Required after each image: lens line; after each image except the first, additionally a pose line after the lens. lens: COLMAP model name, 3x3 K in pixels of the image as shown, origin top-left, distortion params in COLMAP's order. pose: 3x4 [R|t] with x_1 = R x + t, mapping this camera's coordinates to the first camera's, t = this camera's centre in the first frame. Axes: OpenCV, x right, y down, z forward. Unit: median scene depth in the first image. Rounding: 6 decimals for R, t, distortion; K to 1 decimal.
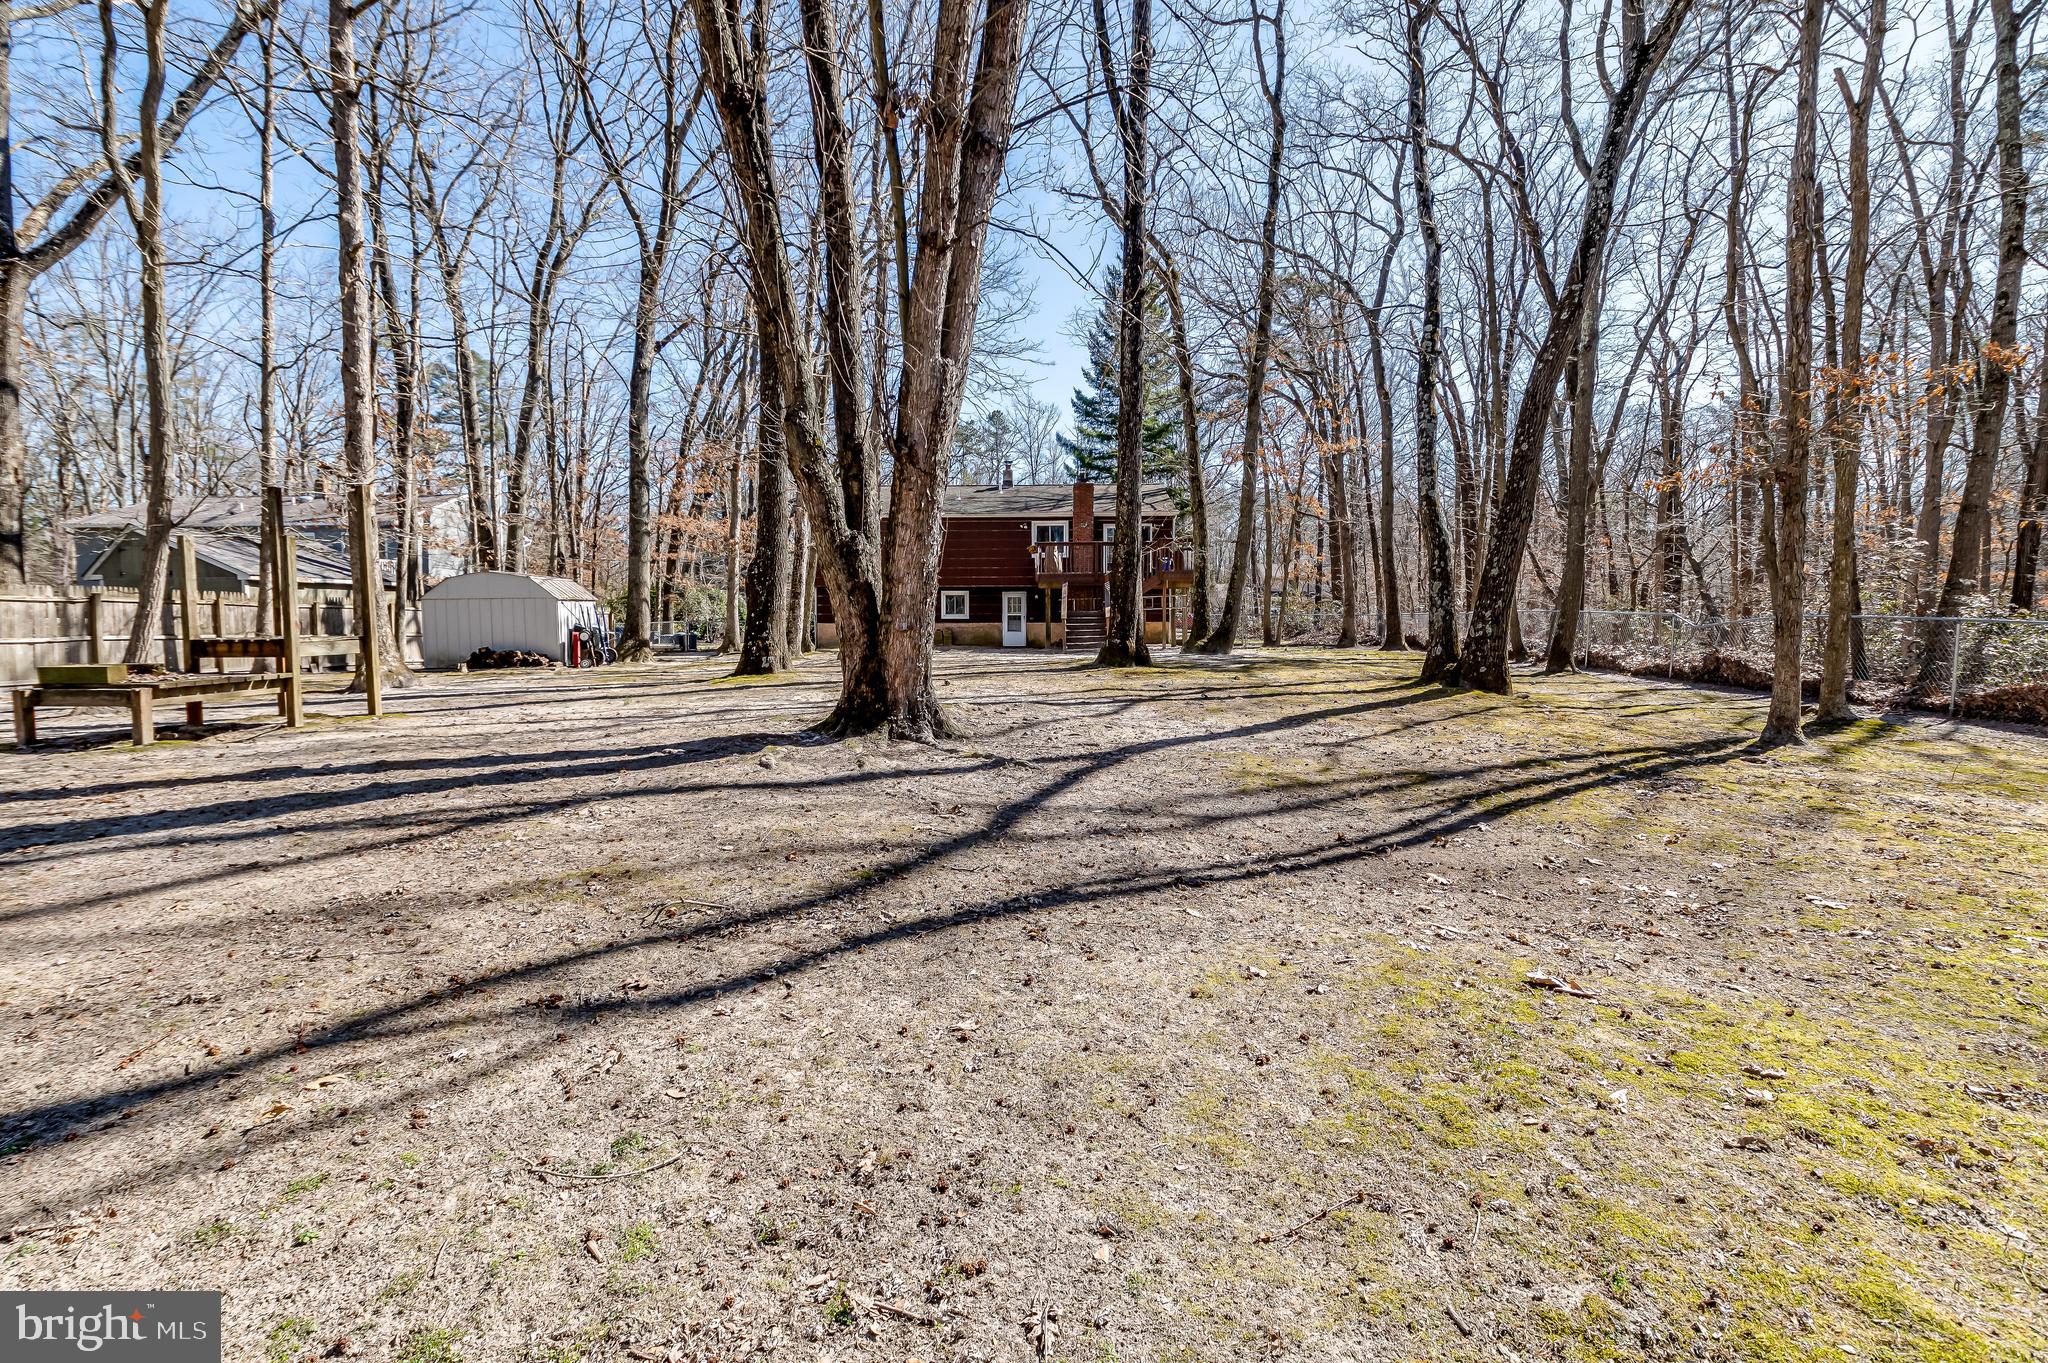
lens RADIAL K [[906.4, 0, 1030.5], [0, 906.4, 656.8], [0, 0, 1]] dist [0.002804, -0.001490]
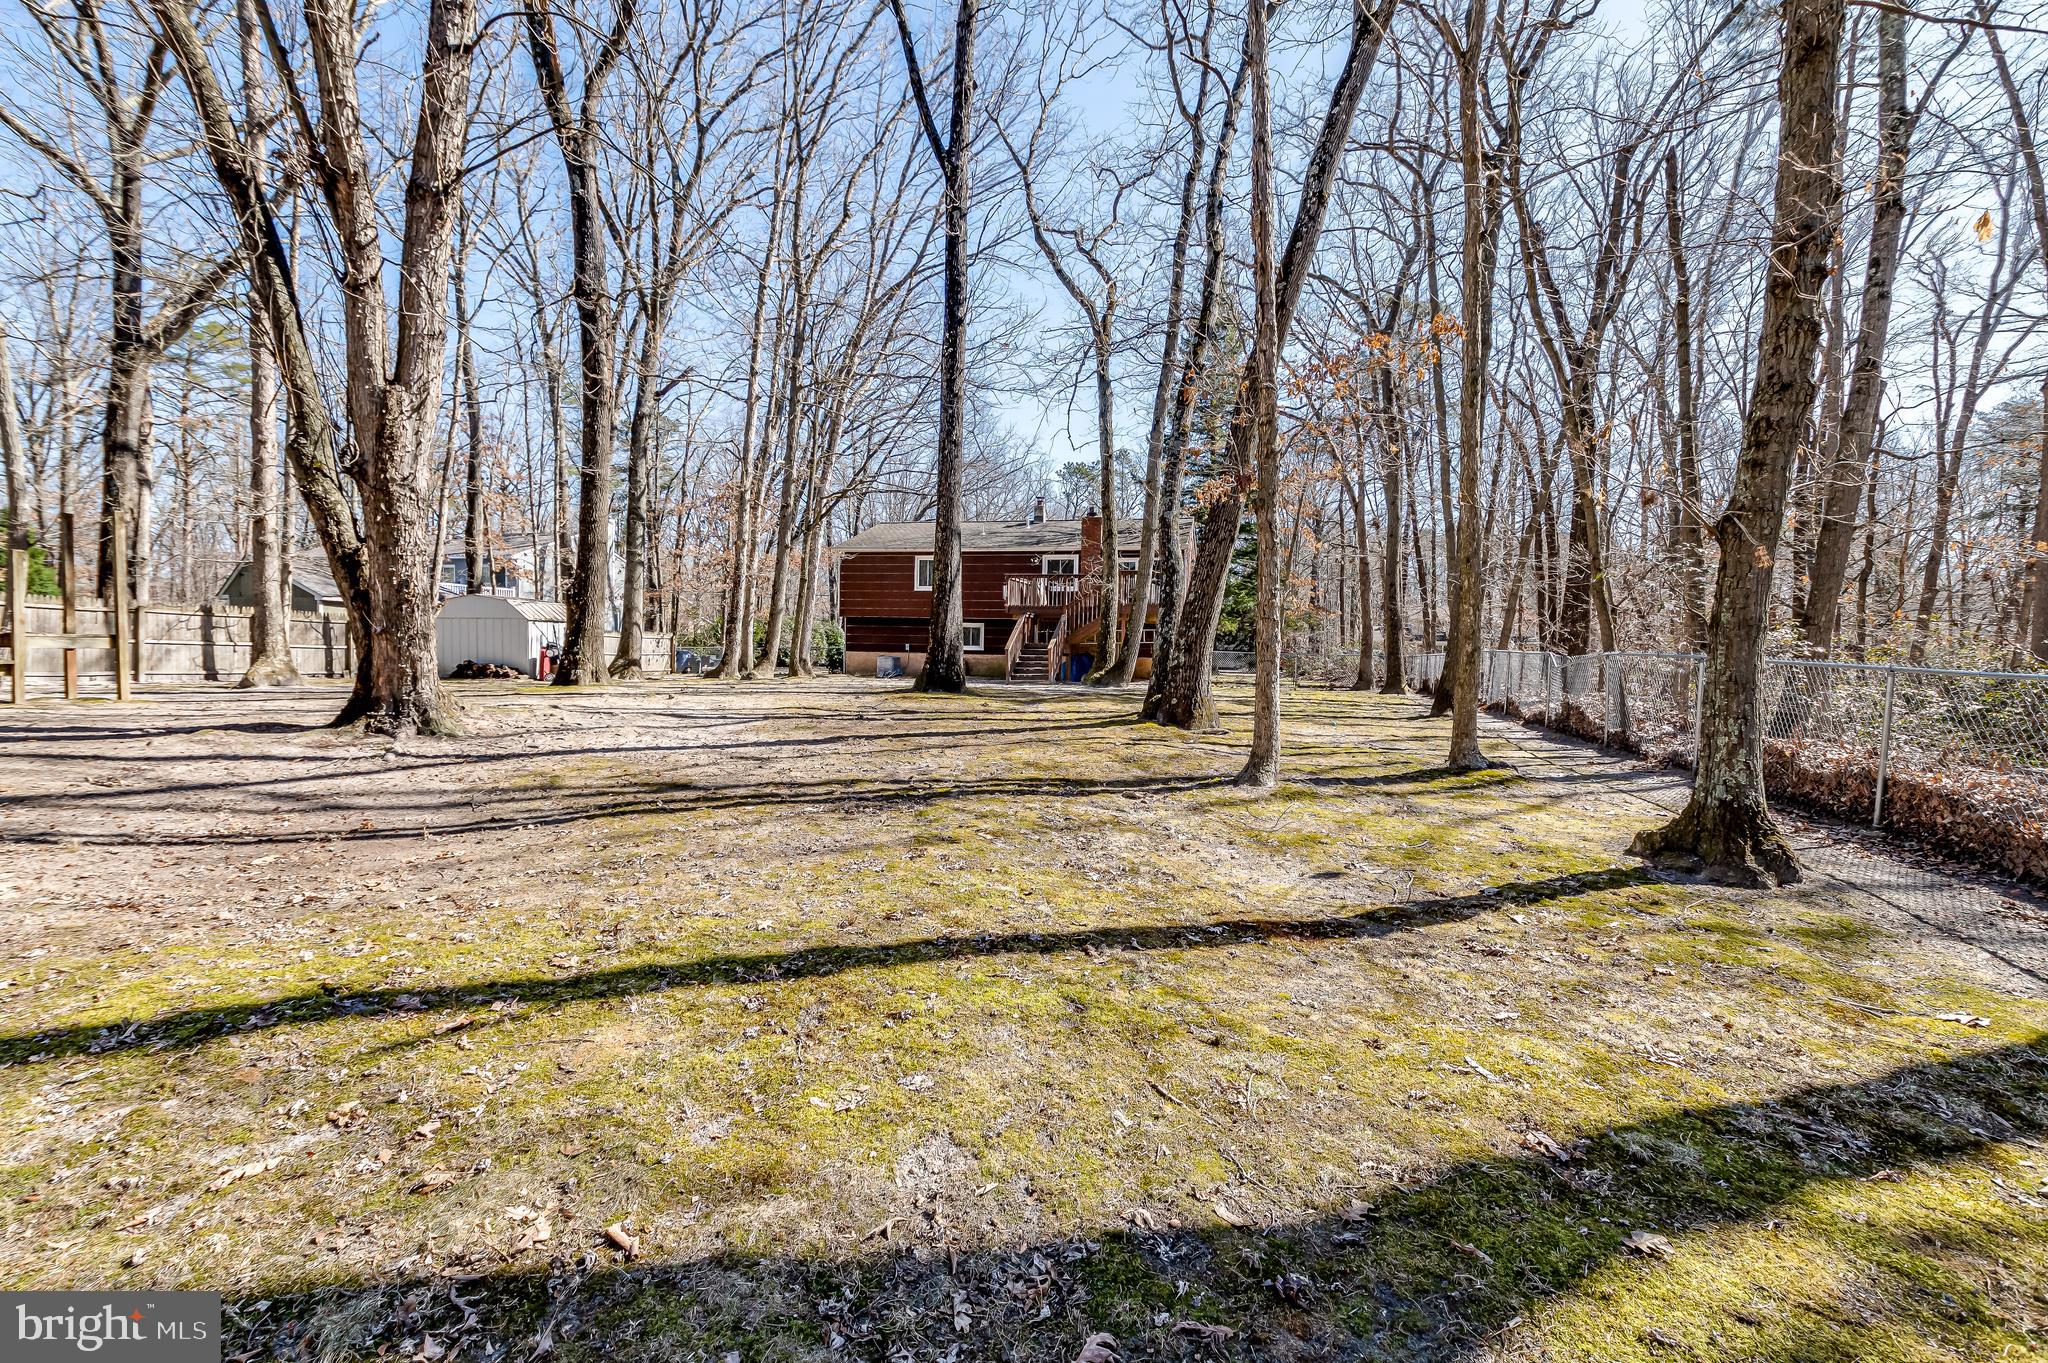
lens RADIAL K [[896.9, 0, 1024.0], [0, 896.9, 681.5], [0, 0, 1]] dist [0.000163, 0.000949]
pose [[0.975558, 0.031059, -0.217535, 0.321821], [-0.034533, 0.999329, -0.012184, 0.005701], [0.217010, 0.019398, 0.975977, 0.040816]]
